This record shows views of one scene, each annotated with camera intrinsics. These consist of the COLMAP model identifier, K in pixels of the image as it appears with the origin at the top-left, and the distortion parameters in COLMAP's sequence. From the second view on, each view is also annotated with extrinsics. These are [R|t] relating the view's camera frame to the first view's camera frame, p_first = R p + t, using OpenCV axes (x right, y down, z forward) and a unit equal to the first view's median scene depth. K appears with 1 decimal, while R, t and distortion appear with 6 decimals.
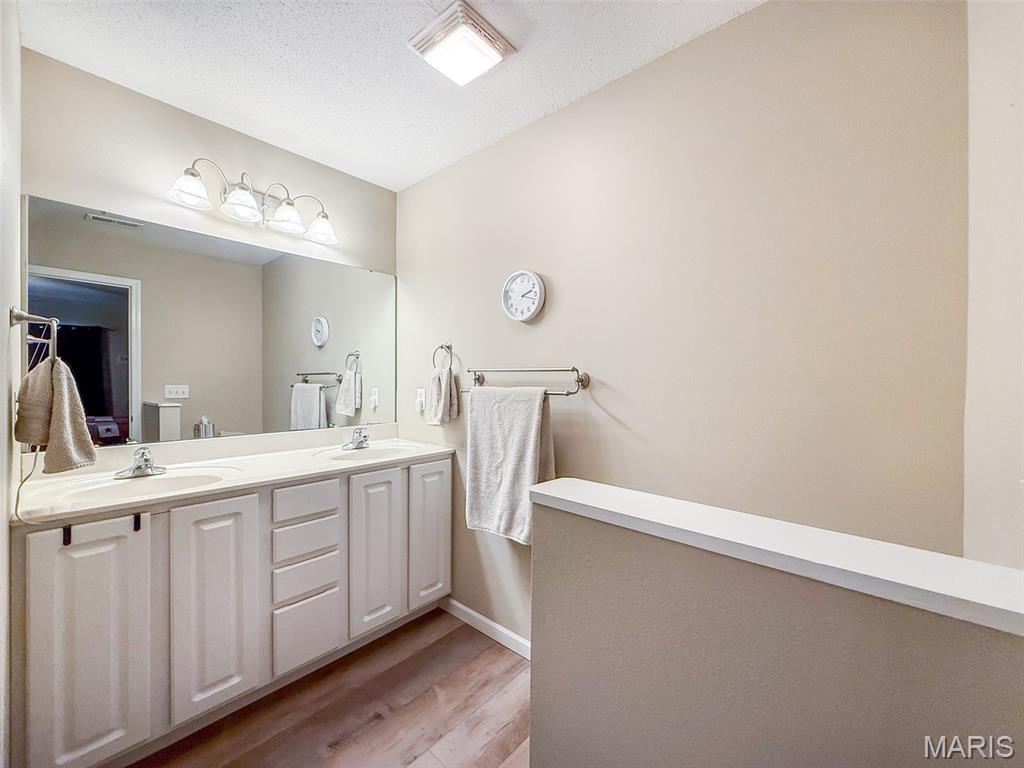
lens RADIAL K [[419.9, 0, 513.0], [0, 419.9, 375.1], [0, 0, 1]] dist [-0.000695, 0.000043]
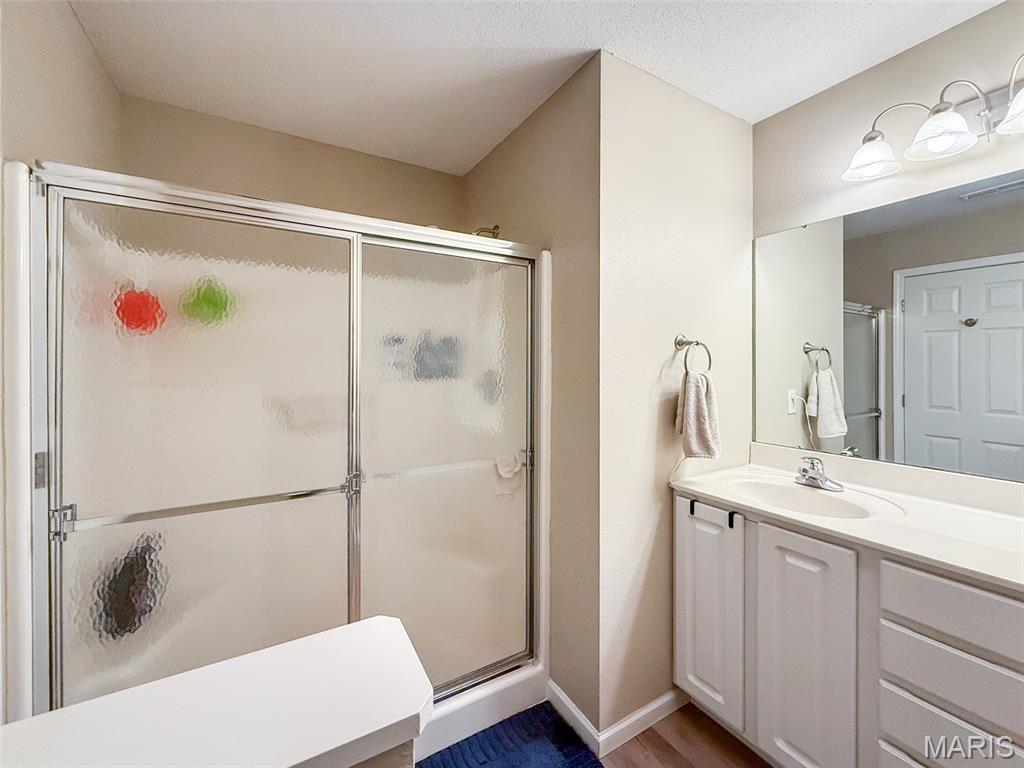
lens RADIAL K [[419.9, 0, 513.0], [0, 419.9, 375.1], [0, 0, 1]] dist [-0.000695, 0.000043]
pose [[-0.319311, 0.000284, -0.947650, 0.291002], [-0.000879, 0.999999, 0.000596, -0.022866], [0.947650, 0.001023, -0.319311, 0.751480]]
